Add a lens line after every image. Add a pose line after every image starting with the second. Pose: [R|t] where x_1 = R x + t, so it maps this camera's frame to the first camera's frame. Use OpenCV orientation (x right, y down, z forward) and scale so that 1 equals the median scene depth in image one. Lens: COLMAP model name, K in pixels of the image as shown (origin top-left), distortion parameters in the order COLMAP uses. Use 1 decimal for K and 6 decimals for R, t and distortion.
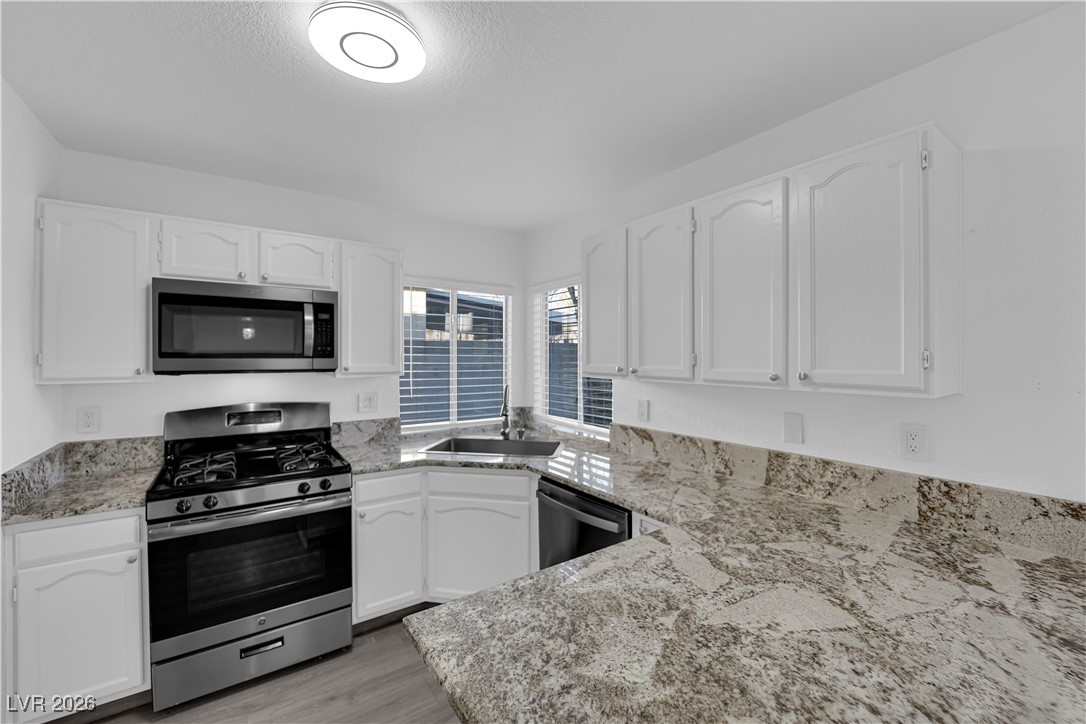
lens RADIAL K [[437.2, 0, 543.1], [0, 437.2, 356.4], [0, 0, 1]] dist [-0.011008, -0.003040]
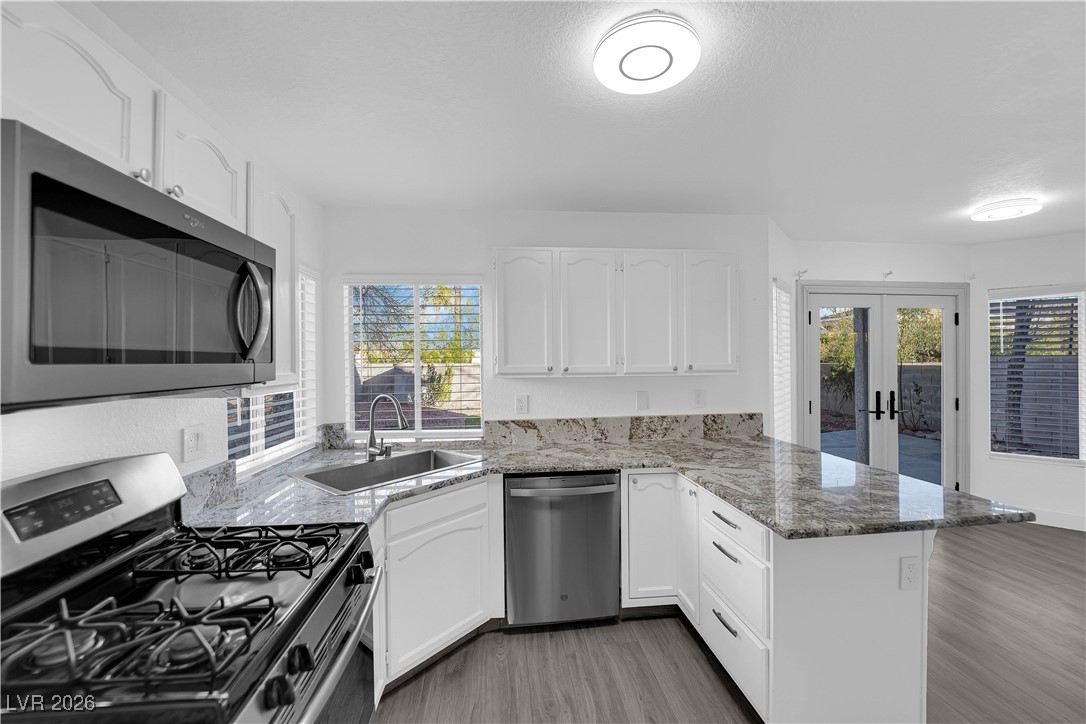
lens RADIAL K [[437.2, 0, 541.9], [0, 437.2, 358.2], [0, 0, 1]] dist [-0.011008, -0.003040]
pose [[0.489167, -0.001948, 0.872188, -1.037771], [0.011556, 0.999924, -0.004248, 0.007510], [-0.872114, 0.012157, 0.489152, 0.518375]]
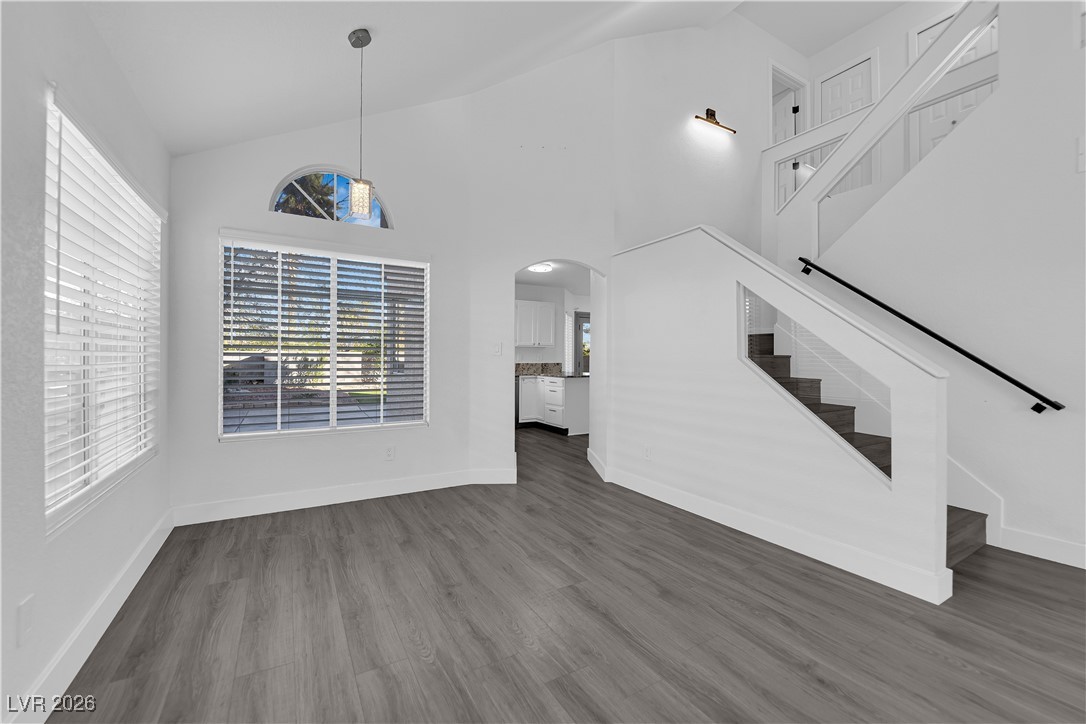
lens RADIAL K [[437.2, 0, 542.9], [0, 437.2, 359.9], [0, 0, 1]] dist [-0.011008, -0.003040]
pose [[0.082006, -0.000723, 0.996632, -3.592849], [0.000739, 1.000000, 0.000664, 0.186742], [-0.996632, 0.000682, 0.082006, 0.427464]]
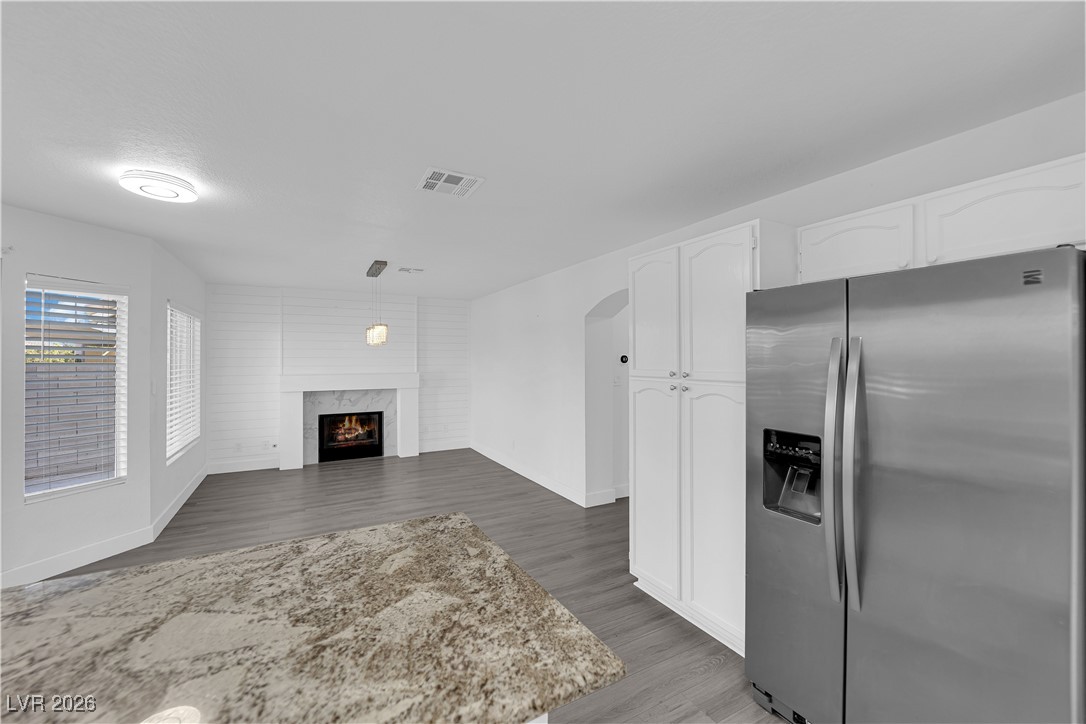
lens RADIAL K [[437.7, 0, 546.6], [0, 437.7, 356.6], [0, 0, 1]] dist [-0.013818, -0.001918]
pose [[-0.995453, 0.001724, 0.095241, -0.128557], [0.001168, 0.999982, -0.005893, -0.001977], [-0.095250, -0.005755, -0.995437, 0.977136]]
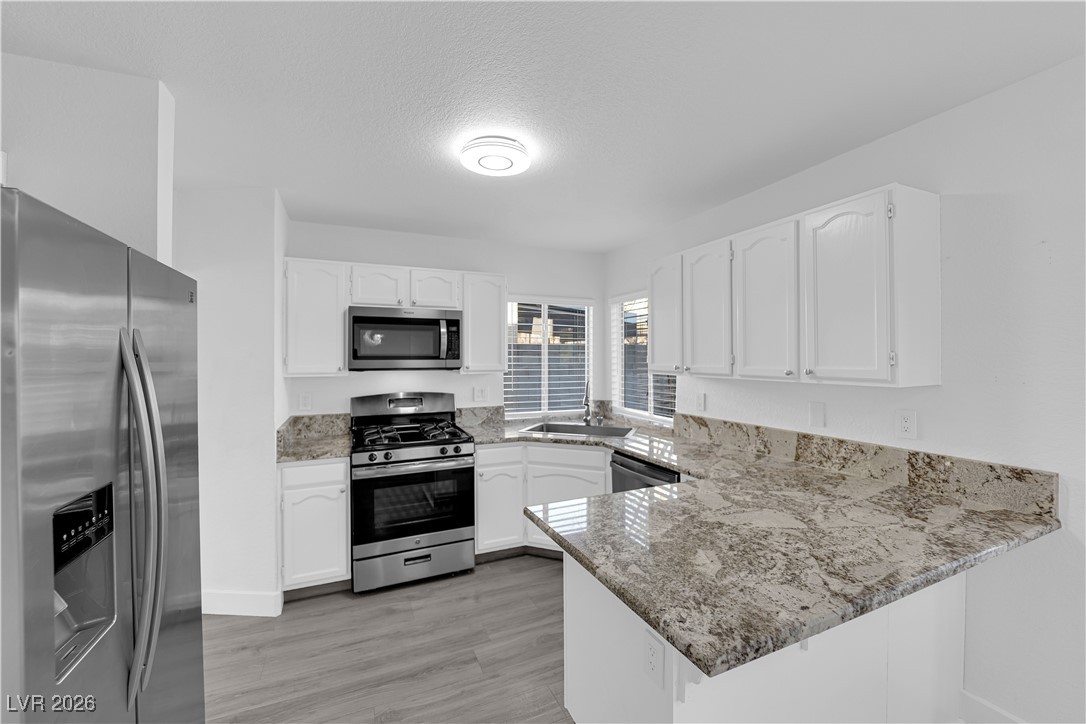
lens RADIAL K [[437.2, 0, 541.6], [0, 437.2, 358.8], [0, 0, 1]] dist [-0.011008, -0.003040]
pose [[0.980289, -0.003930, -0.197530, 0.050793], [0.004485, 0.999987, 0.002360, -0.000144], [0.197518, -0.003199, 0.980294, -0.364640]]
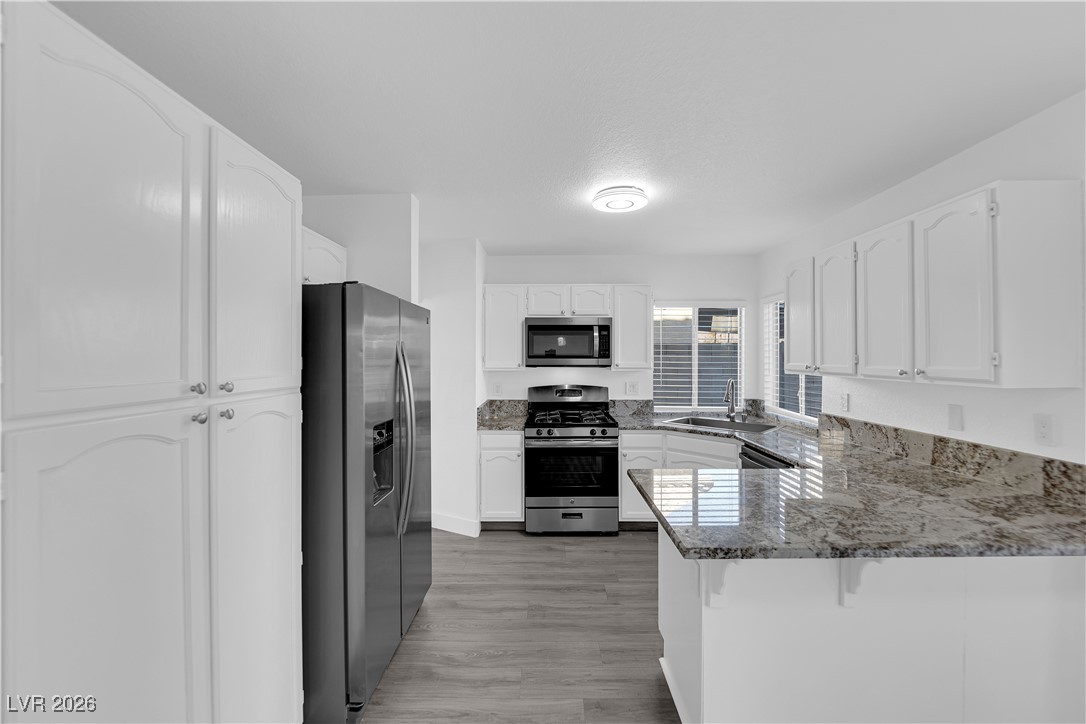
lens RADIAL K [[437.2, 0, 541.2], [0, 437.2, 360.3], [0, 0, 1]] dist [-0.011008, -0.003040]
pose [[0.806710, 0.002663, -0.590942, 0.356894], [0.001376, 0.999979, 0.006385, 0.000394], [0.590946, -0.005965, 0.806689, -0.601071]]
